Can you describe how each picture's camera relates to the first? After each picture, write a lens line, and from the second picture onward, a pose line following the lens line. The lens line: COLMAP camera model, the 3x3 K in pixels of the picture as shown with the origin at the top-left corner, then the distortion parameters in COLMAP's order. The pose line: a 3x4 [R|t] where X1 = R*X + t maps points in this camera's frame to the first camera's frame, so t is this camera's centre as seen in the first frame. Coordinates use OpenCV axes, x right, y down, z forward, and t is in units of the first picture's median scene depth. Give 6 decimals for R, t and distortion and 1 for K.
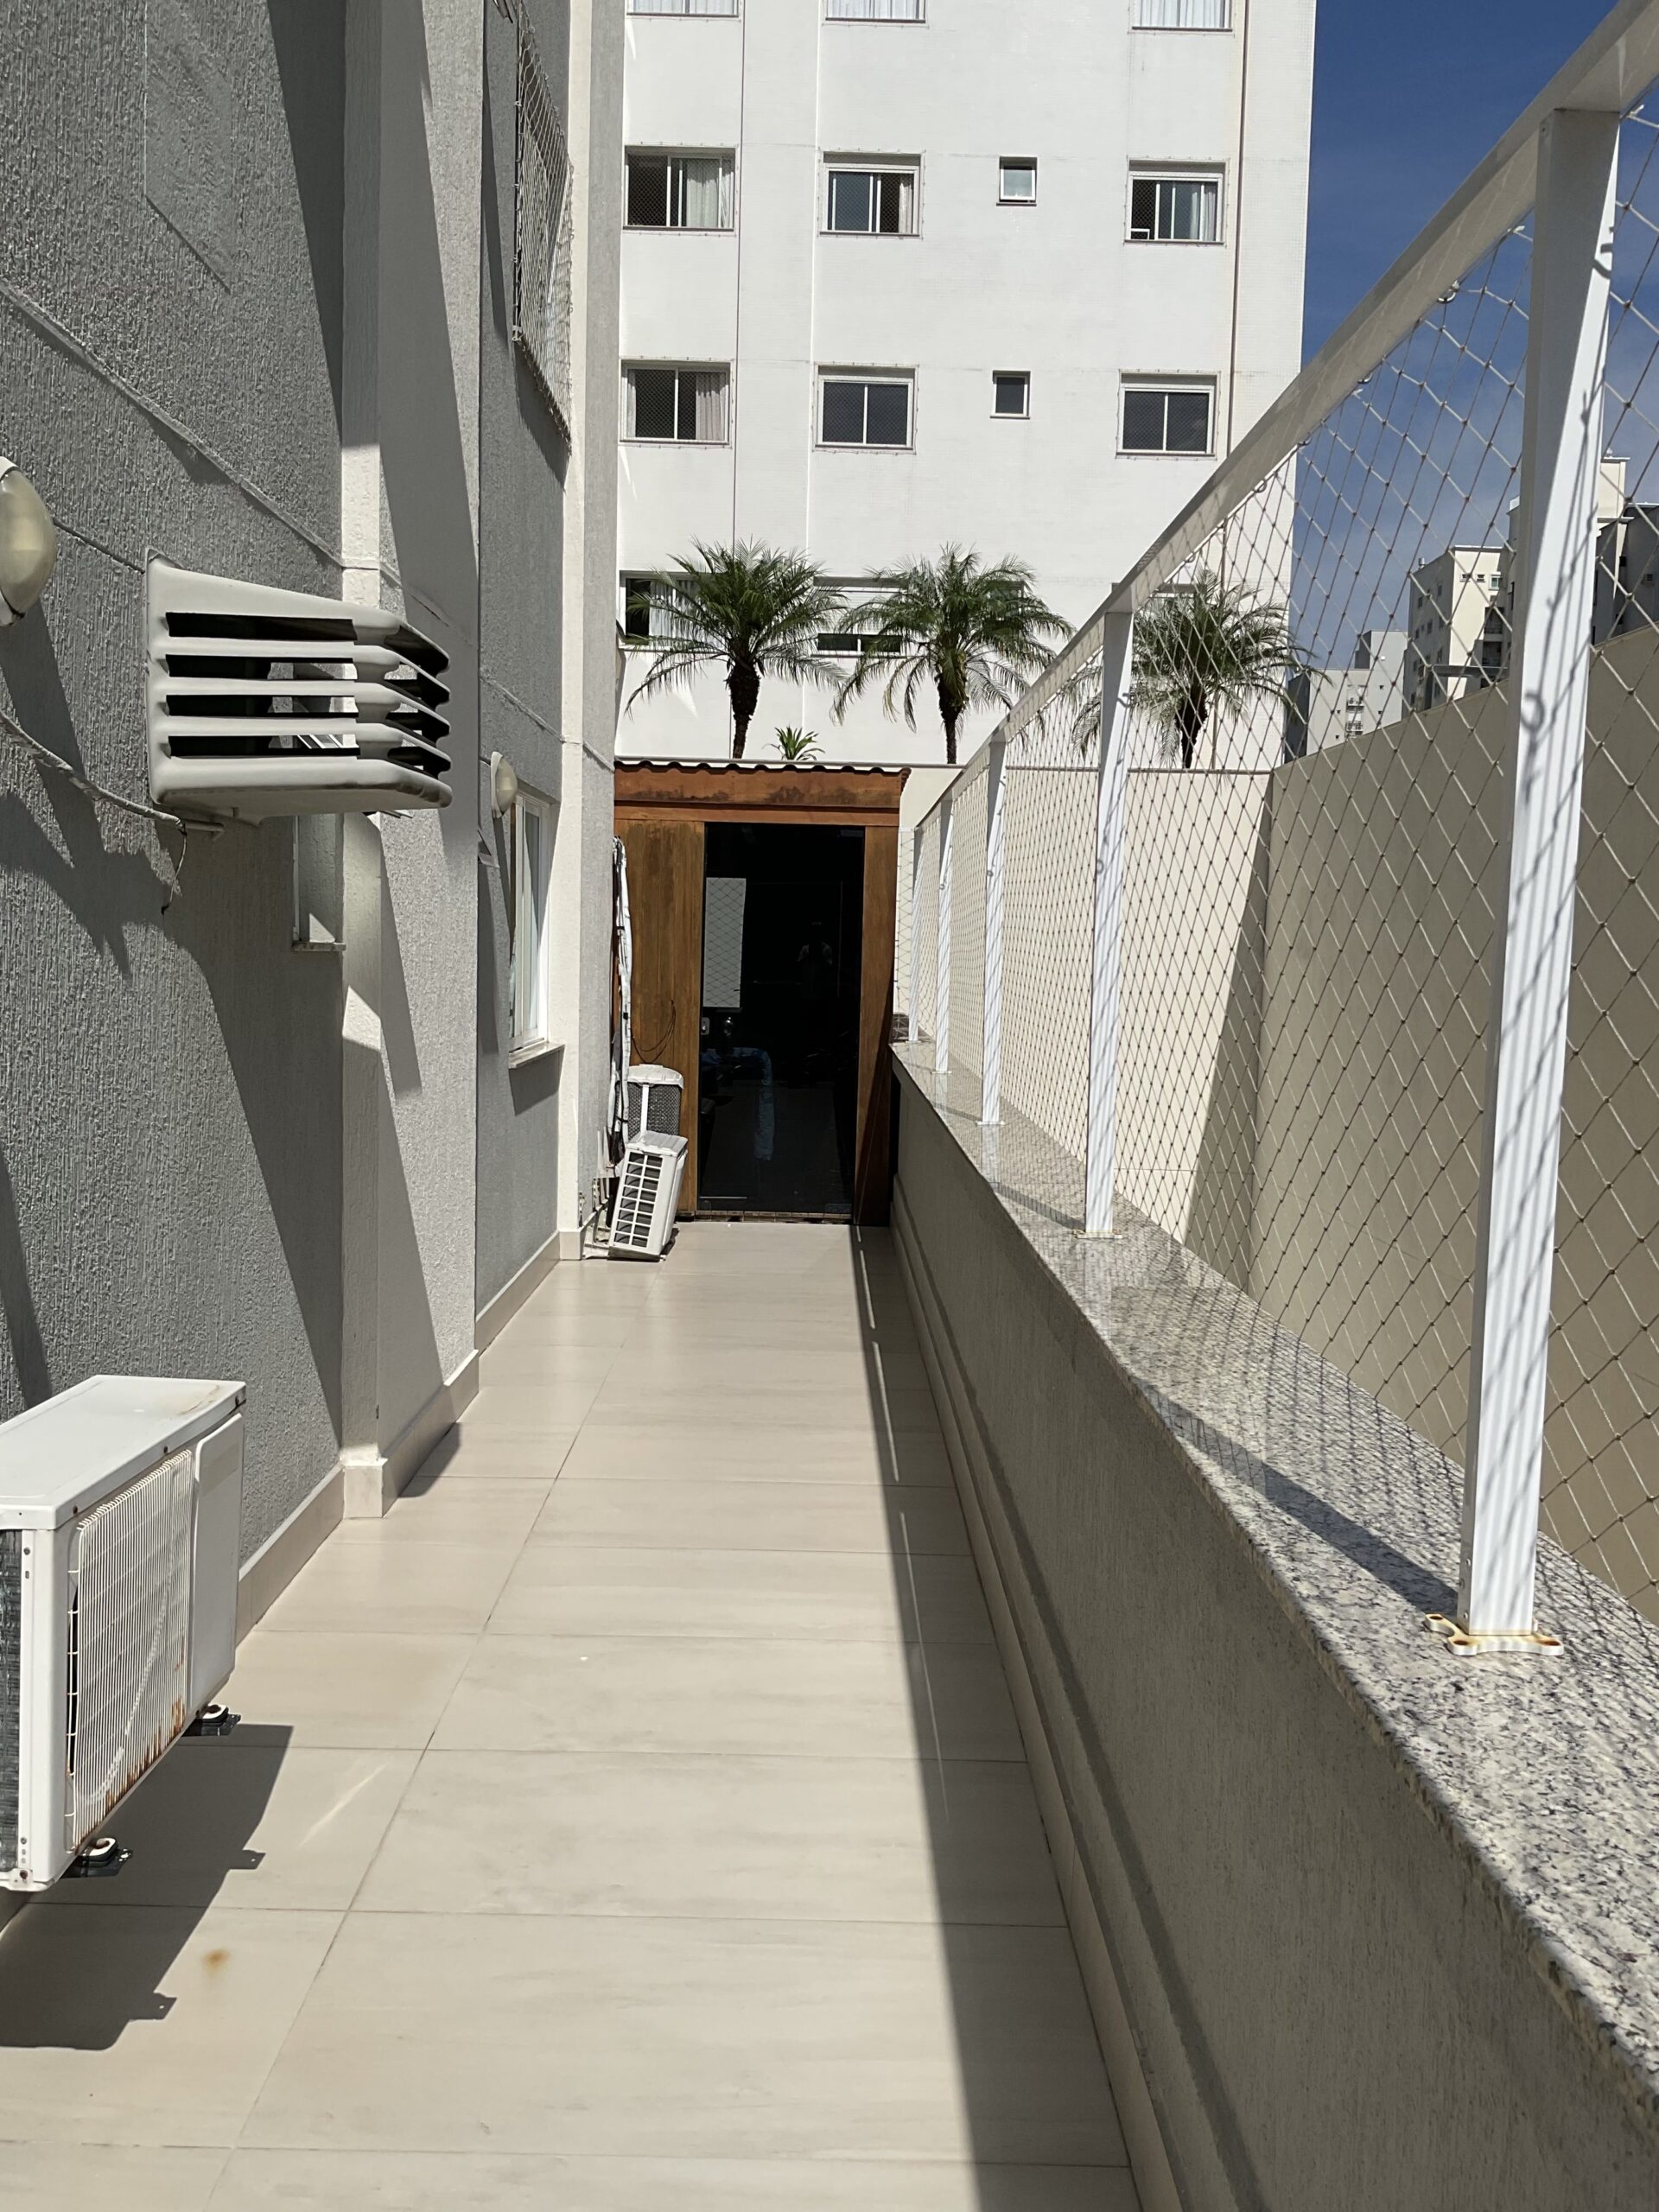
lens RADIAL K [[1831.1, 0, 835.4], [0, 1831.1, 1101.1], [0, 0, 1]] dist [0.138446, -0.293565]
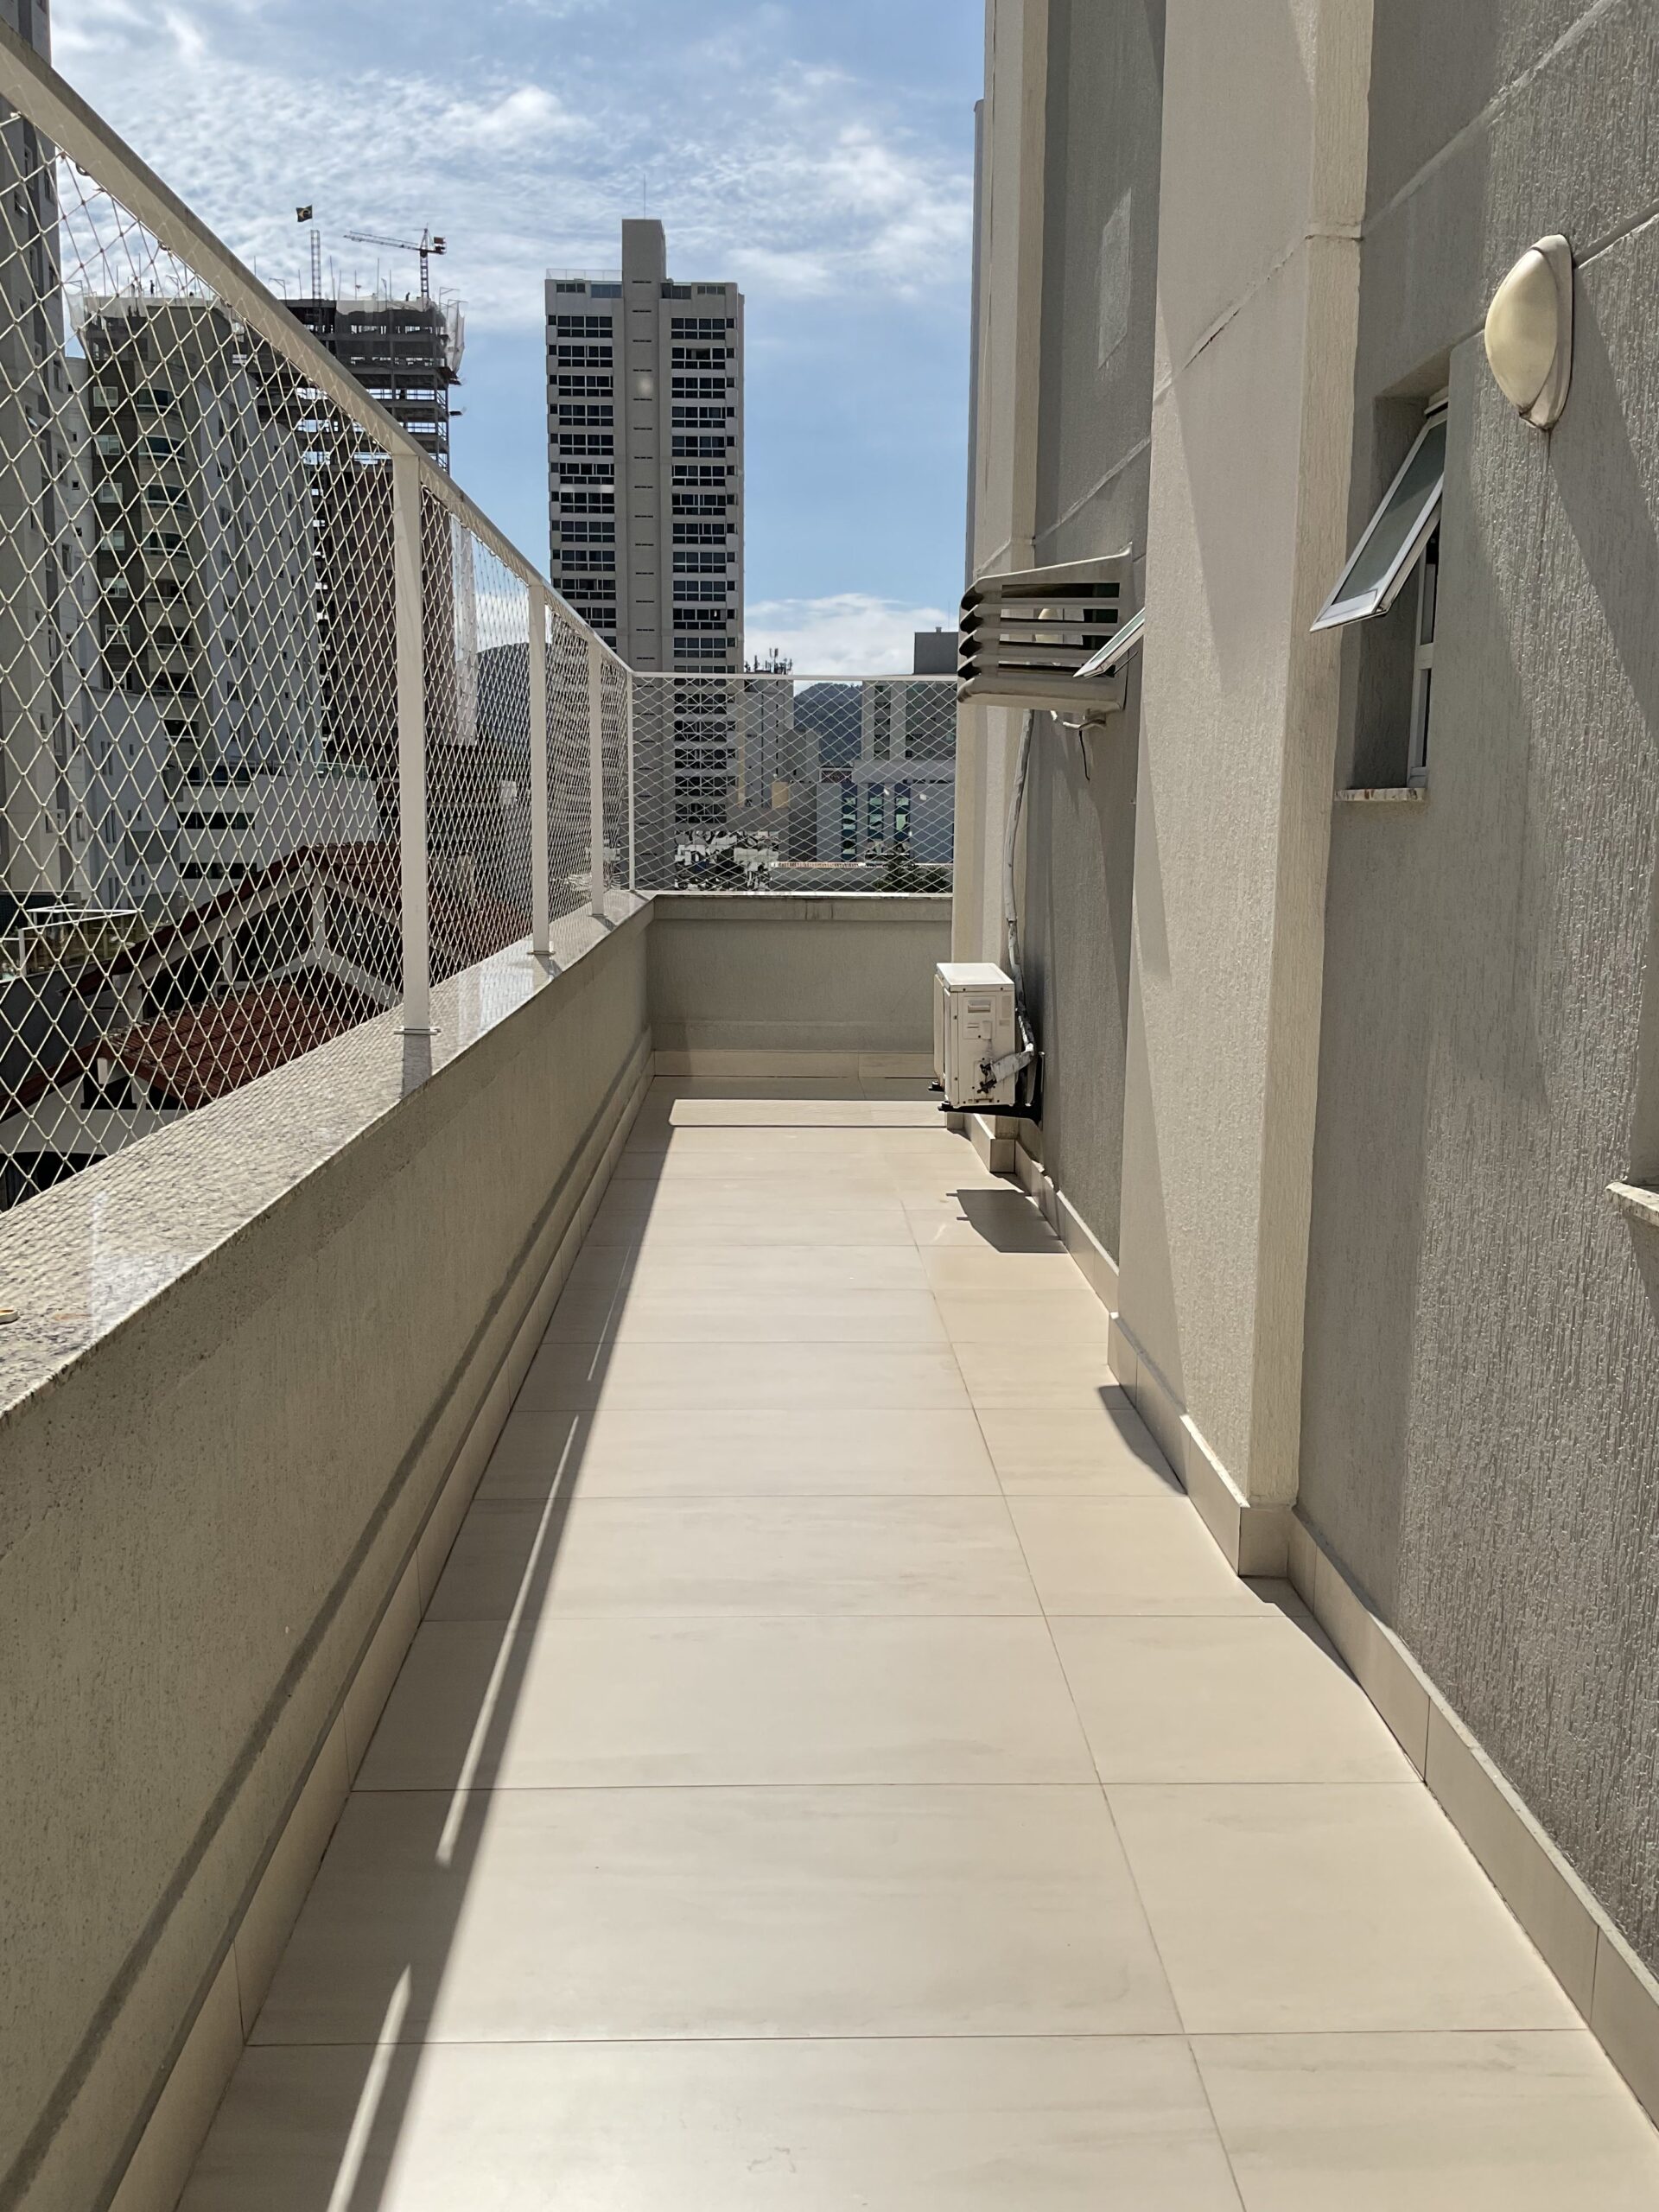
lens RADIAL K [[1831.1, 0, 835.4], [0, 1831.1, 1101.1], [0, 0, 1]] dist [0.138446, -0.293565]
pose [[-0.999160, -0.025261, -0.032261, -0.055251], [-0.032093, 0.971976, 0.232881, -0.137442], [0.025474, 0.233721, -0.971970, 1.820471]]
